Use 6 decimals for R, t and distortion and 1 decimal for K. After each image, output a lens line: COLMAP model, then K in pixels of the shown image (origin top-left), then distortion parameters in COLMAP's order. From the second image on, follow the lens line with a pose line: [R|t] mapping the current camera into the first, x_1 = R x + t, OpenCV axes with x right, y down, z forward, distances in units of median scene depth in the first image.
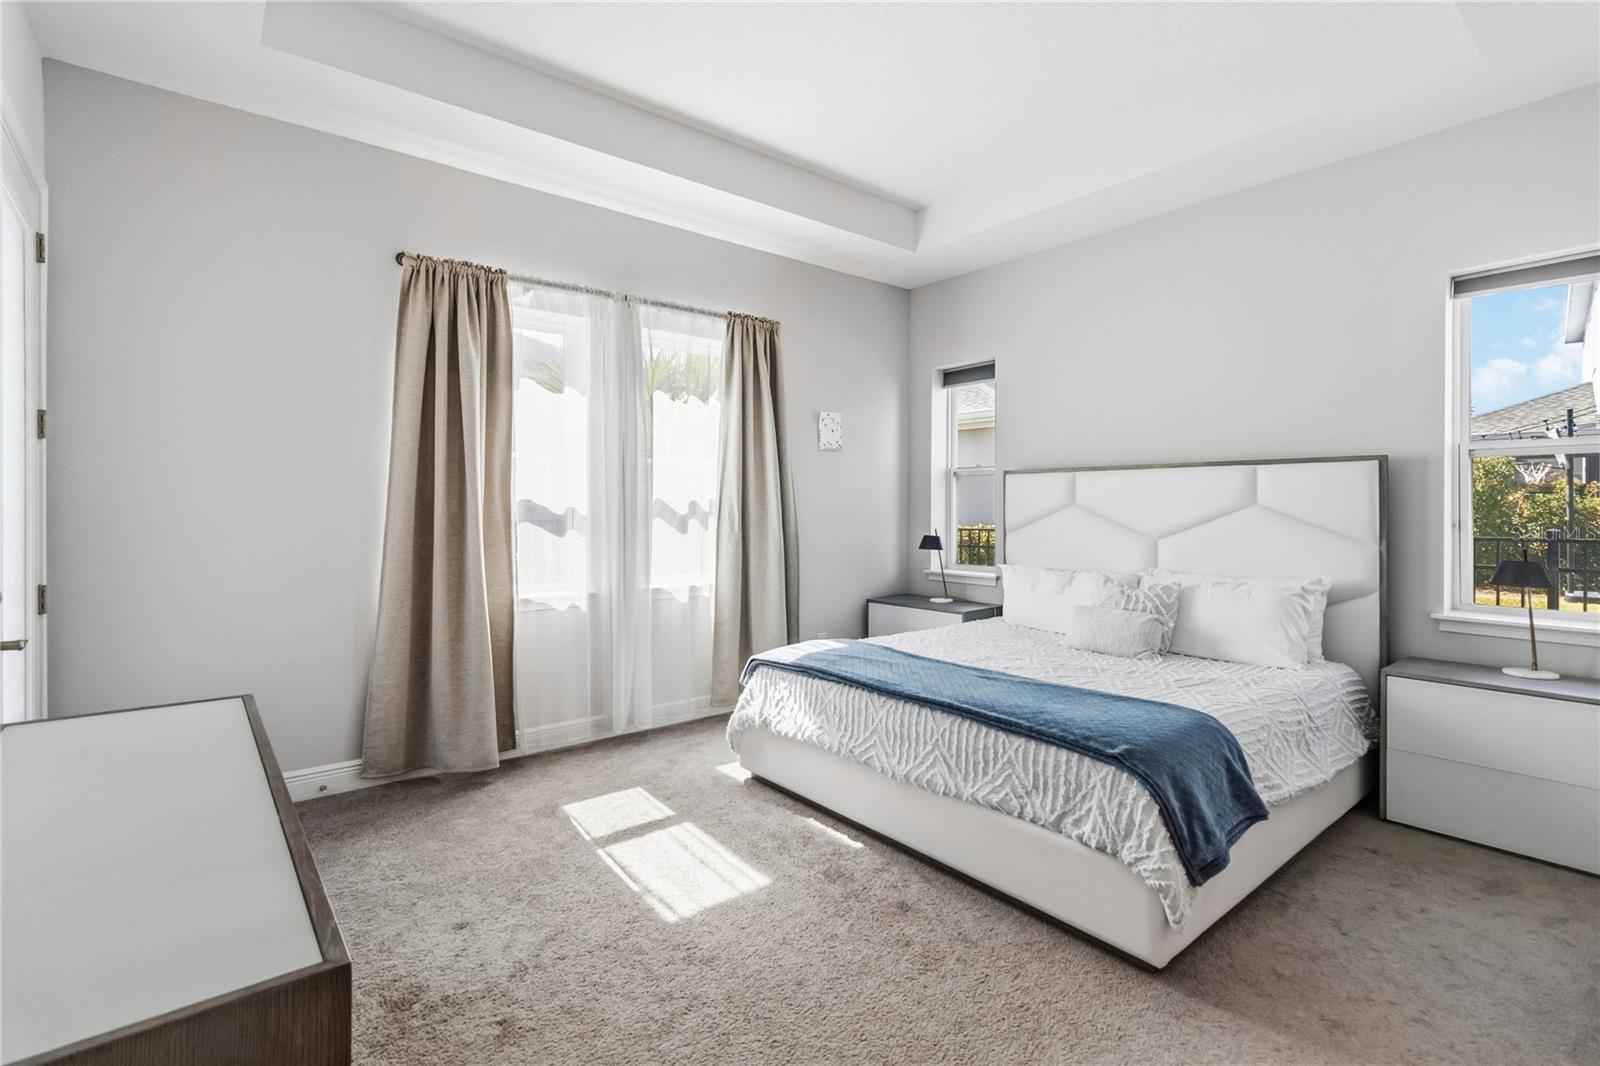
lens RADIAL K [[744.8, 0, 802.4], [0, 744.8, 497.5], [0, 0, 1]] dist [-0.026992, -0.000175]
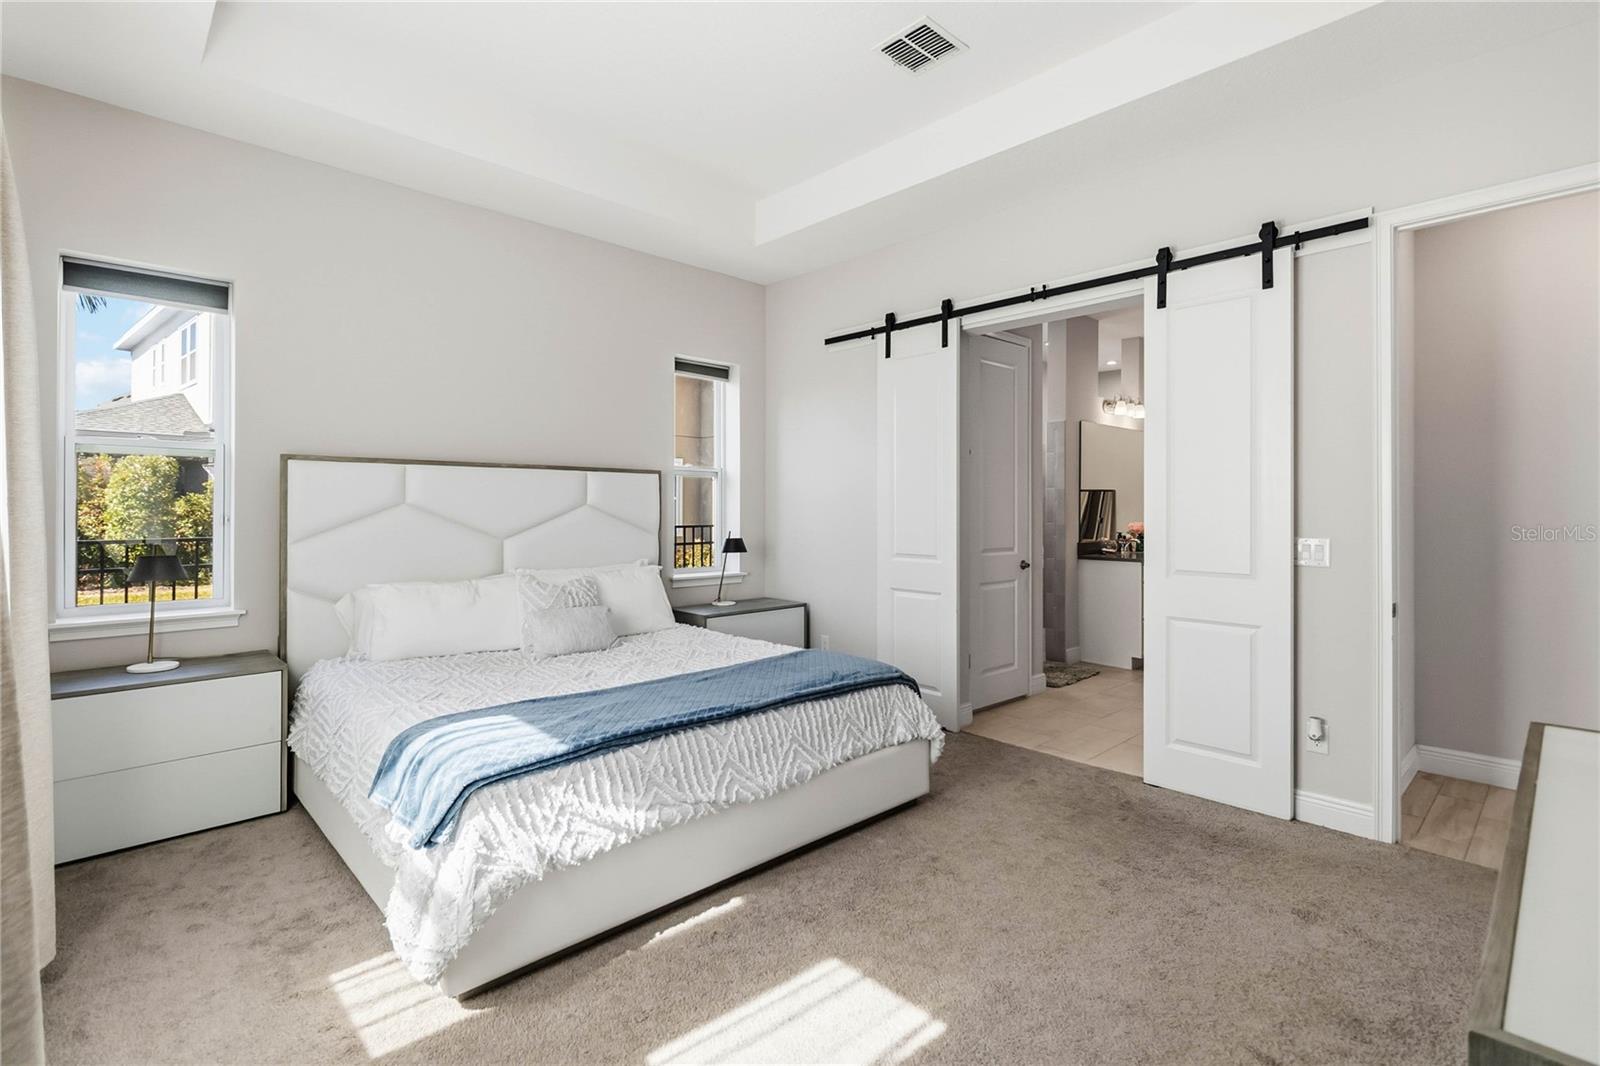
lens RADIAL K [[742.7, 0, 801.5], [0, 742.7, 501.9], [0, 0, 1]] dist [0.000945, 0.000230]
pose [[-0.075235, 0.005165, 0.997152, -0.868651], [-0.015213, 0.999864, -0.006327, 0.010281], [-0.997050, -0.015645, -0.075146, 1.089451]]
